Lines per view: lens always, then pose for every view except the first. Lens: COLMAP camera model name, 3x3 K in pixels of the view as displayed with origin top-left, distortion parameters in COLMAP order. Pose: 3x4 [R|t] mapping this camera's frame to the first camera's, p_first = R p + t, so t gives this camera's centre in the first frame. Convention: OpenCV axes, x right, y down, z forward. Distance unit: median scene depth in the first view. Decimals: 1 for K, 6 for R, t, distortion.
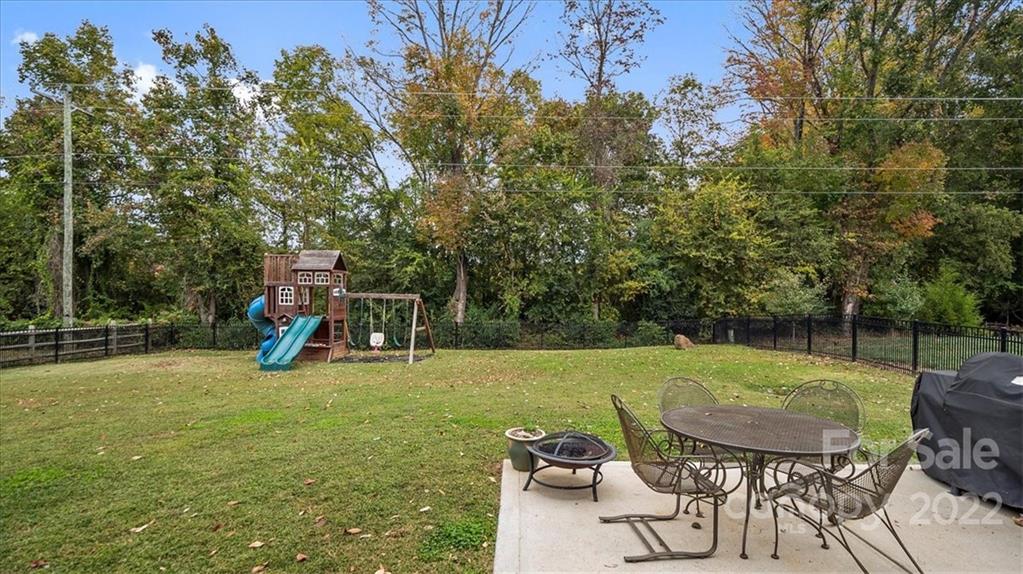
lens RADIAL K [[484.0, 0, 511.5], [0, 484.0, 287.0], [0, 0, 1]] dist [0.001417, 0.000331]
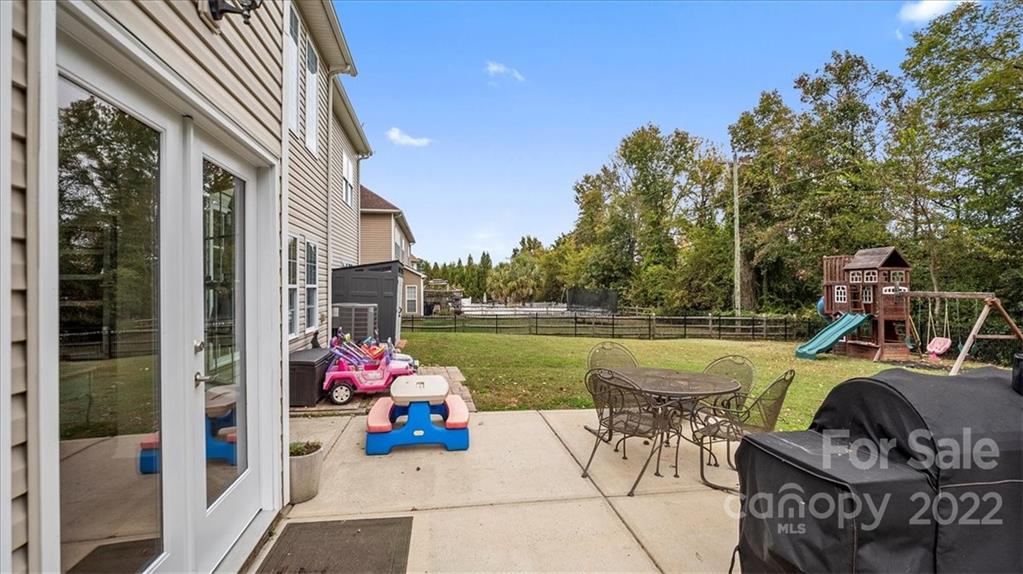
lens RADIAL K [[484.0, 0, 511.5], [0, 484.0, 287.0], [0, 0, 1]] dist [0.001417, 0.000331]
pose [[0.182077, -0.014474, -0.983178, 0.426121], [0.002268, 0.999895, -0.014300, 0.015073], [0.983282, 0.000374, 0.182091, 0.087631]]
